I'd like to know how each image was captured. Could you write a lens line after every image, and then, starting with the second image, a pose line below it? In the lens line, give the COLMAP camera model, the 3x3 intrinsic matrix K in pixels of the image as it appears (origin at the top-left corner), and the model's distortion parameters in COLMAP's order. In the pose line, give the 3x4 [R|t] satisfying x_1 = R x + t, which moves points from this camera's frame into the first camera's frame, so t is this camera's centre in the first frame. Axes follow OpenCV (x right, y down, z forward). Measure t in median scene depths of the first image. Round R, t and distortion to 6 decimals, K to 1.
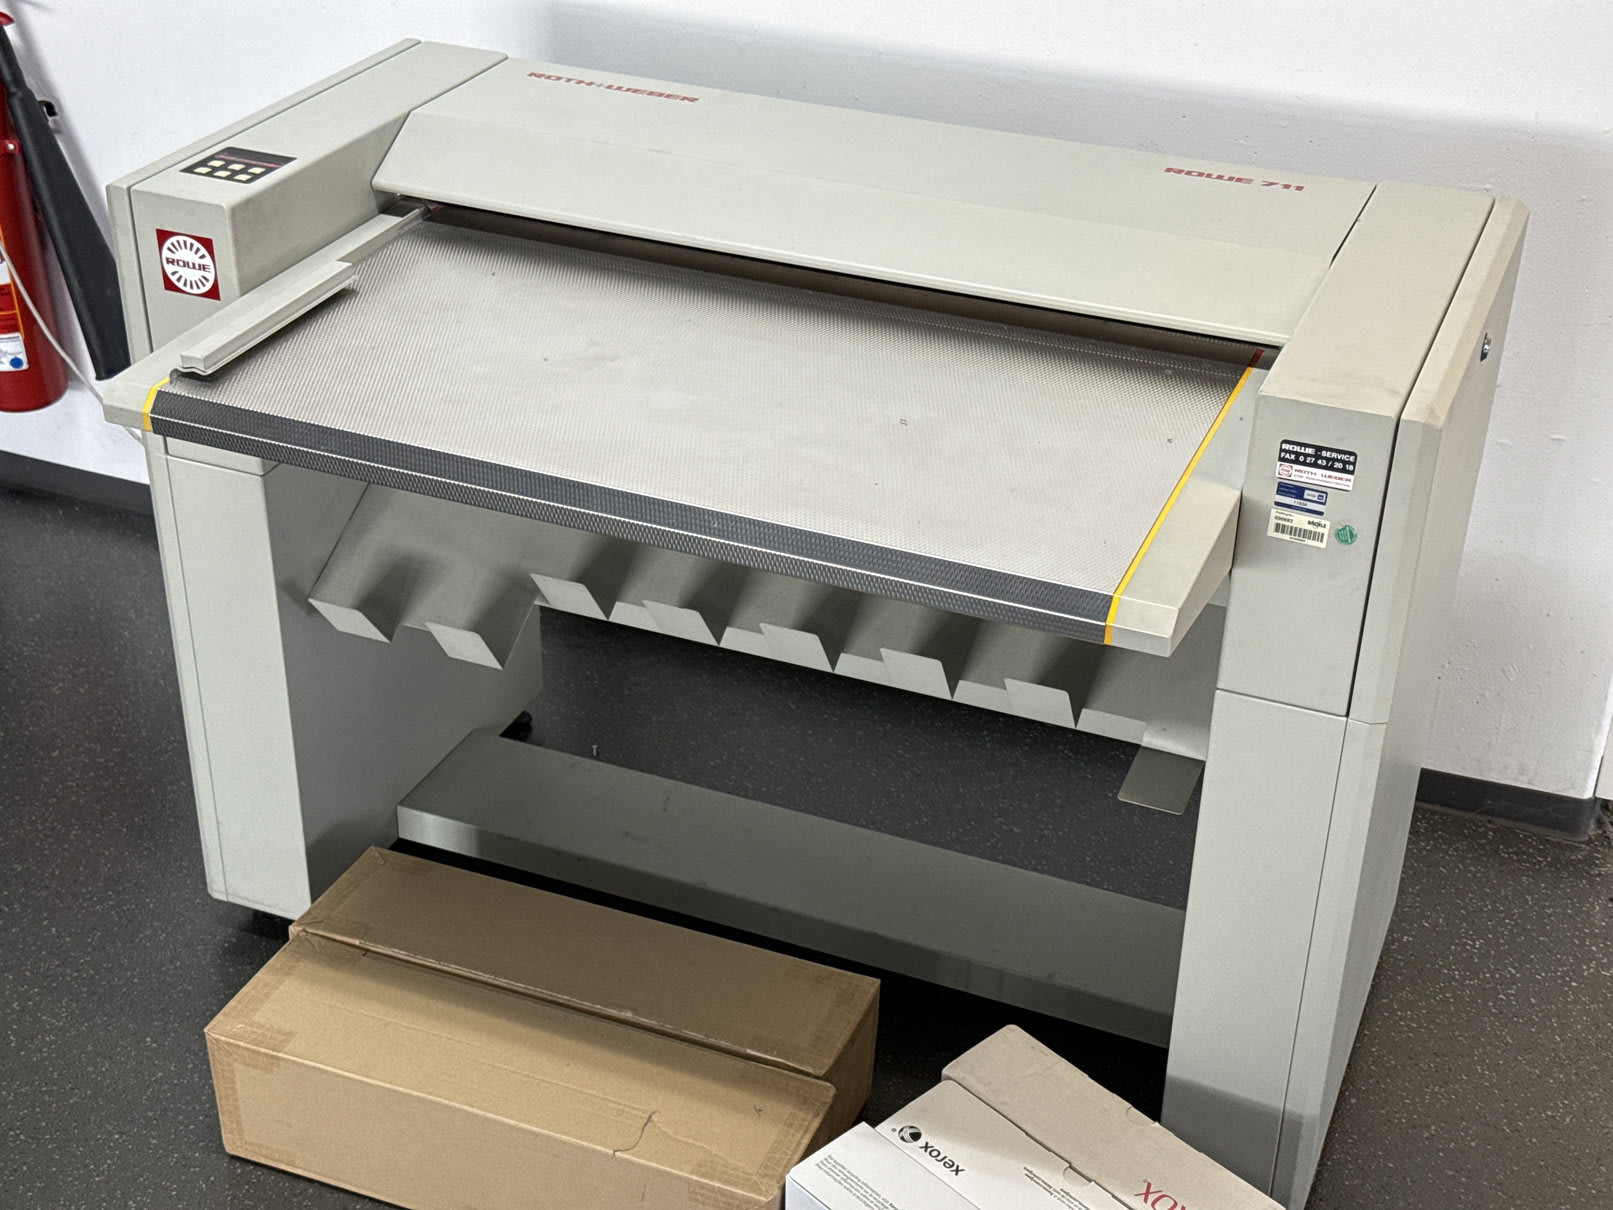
lens RADIAL K [[2262.6, 0, 806.5], [0, 2262.6, 605.0], [0, 0, 1]] dist [0.150381, -0.099856]
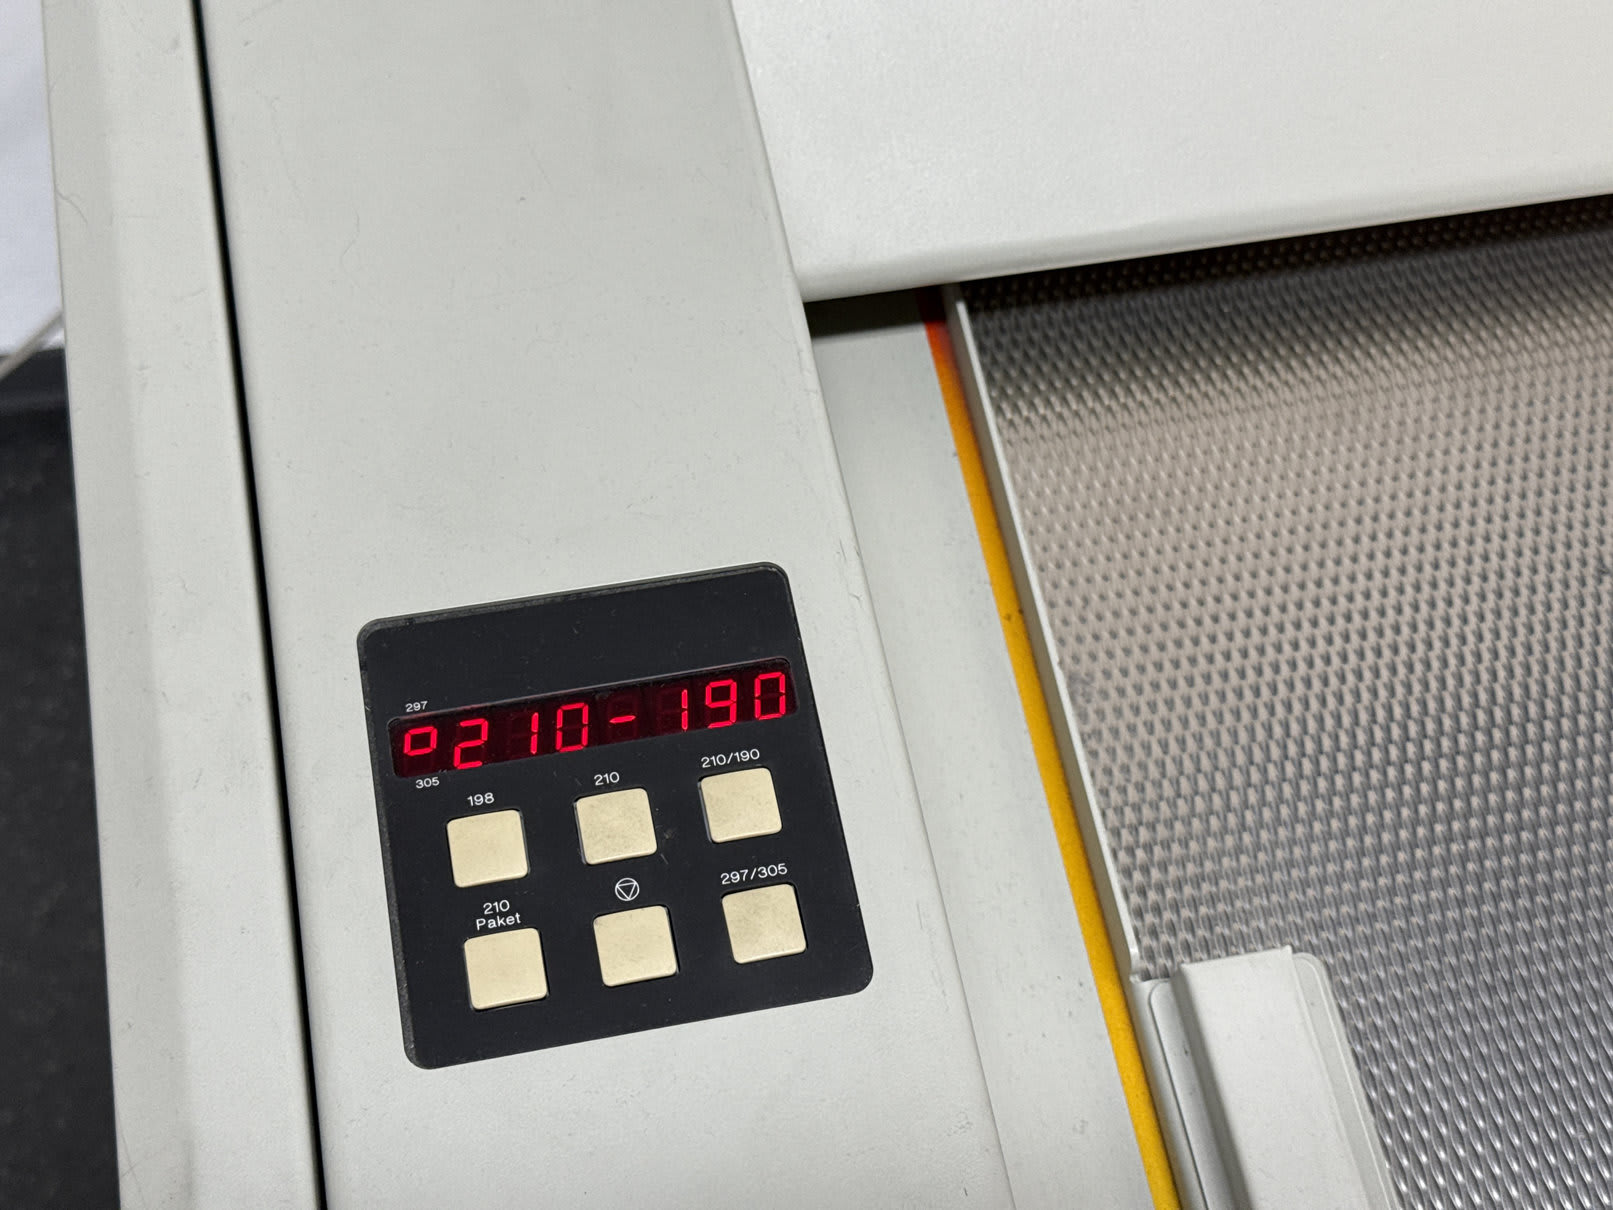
lens RADIAL K [[2262.6, 0, 806.5], [0, 2262.6, 605.0], [0, 0, 1]] dist [0.150381, -0.099856]
pose [[0.830279, -0.481371, 0.280923, -0.284590], [0.238037, 0.762019, 0.602218, -0.316446], [-0.503959, -0.433139, 0.747272, 0.884979]]
